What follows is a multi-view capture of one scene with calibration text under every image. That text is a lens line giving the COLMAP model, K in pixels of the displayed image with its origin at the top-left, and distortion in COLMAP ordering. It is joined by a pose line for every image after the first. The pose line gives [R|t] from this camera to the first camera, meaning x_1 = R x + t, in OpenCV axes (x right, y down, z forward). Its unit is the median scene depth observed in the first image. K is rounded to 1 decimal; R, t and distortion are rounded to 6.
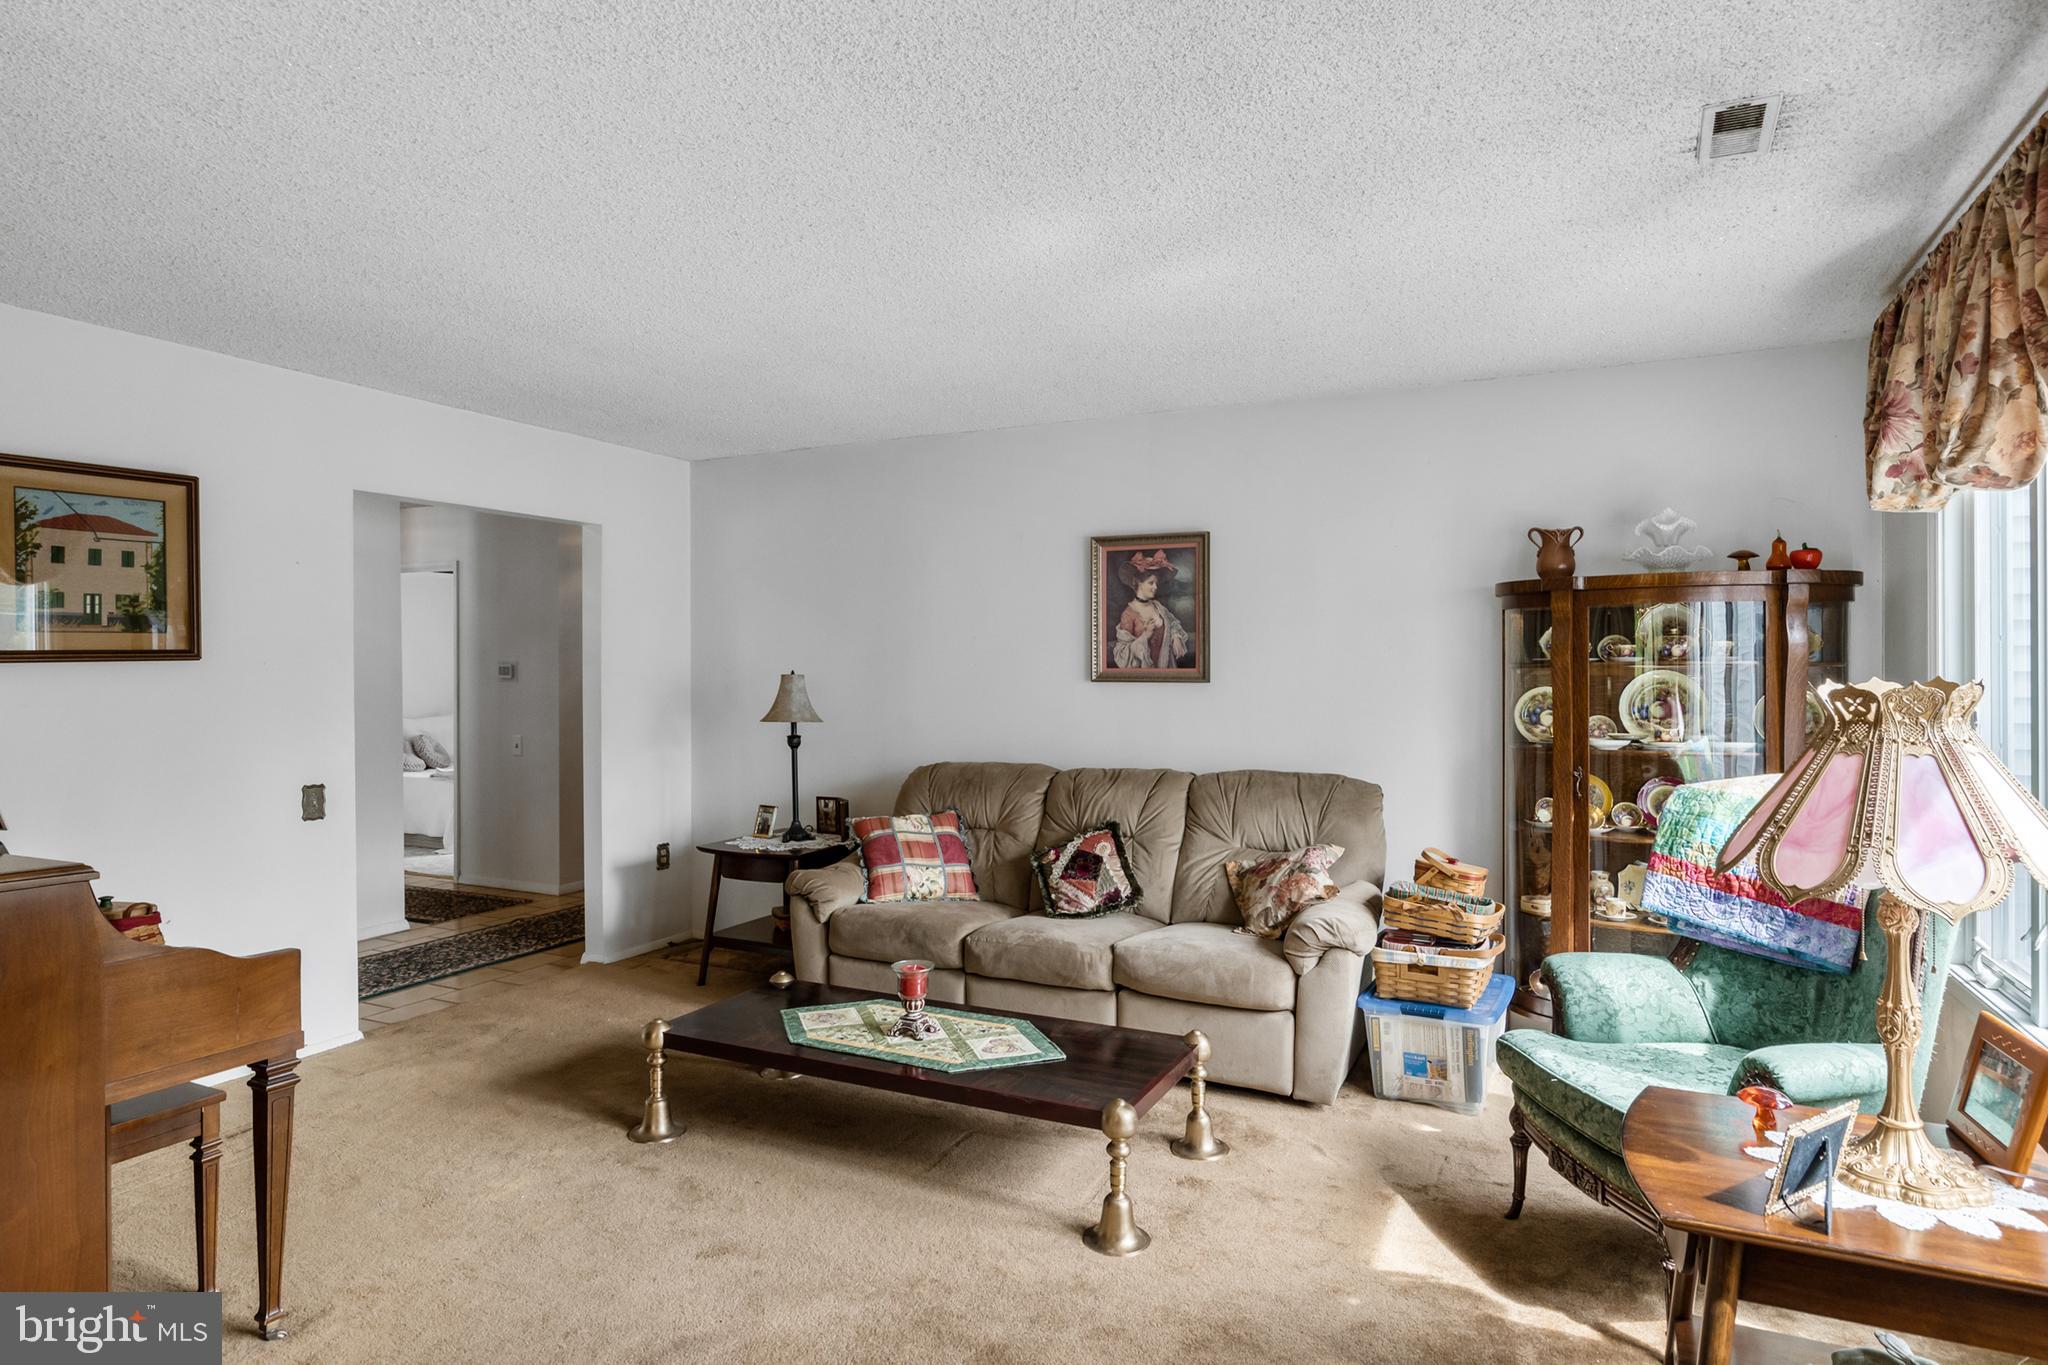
lens RADIAL K [[1158.4, 0, 1025.2], [0, 1158.4, 673.4], [0, 0, 1]] dist [0.000097, 0.000238]
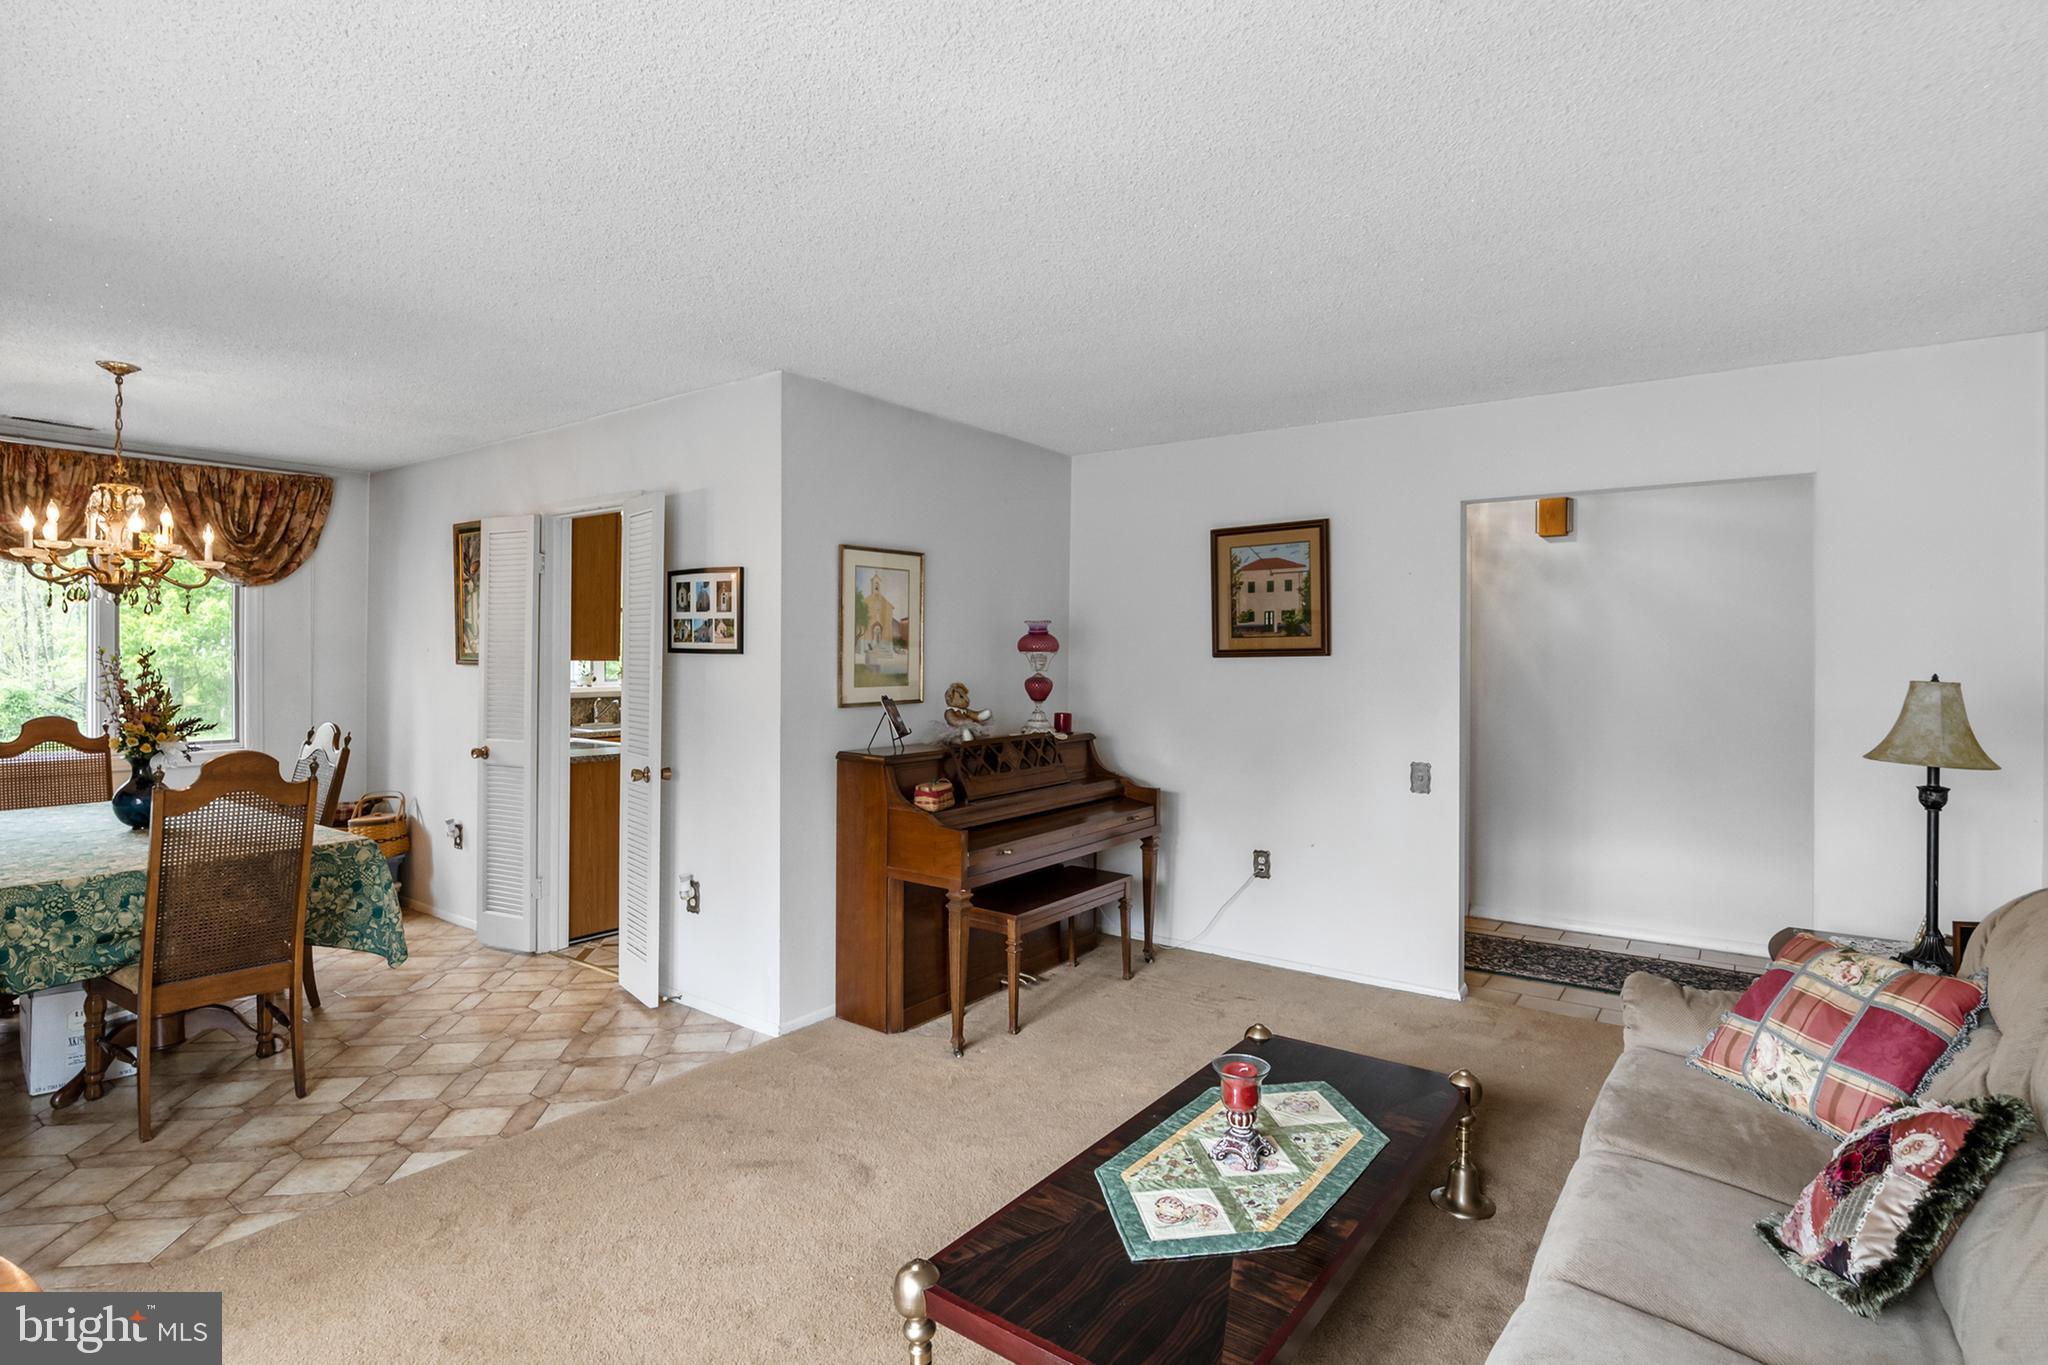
lens RADIAL K [[1032.8, 0, 1031.7], [0, 1032.8, 671.1], [0, 0, 1]] dist [0.000715, -0.000162]
pose [[-0.174904, 0.018052, -0.984420, 0.539601], [-0.008543, 0.999766, 0.019852, -0.015350], [0.984548, 0.011882, -0.174709, 0.904984]]
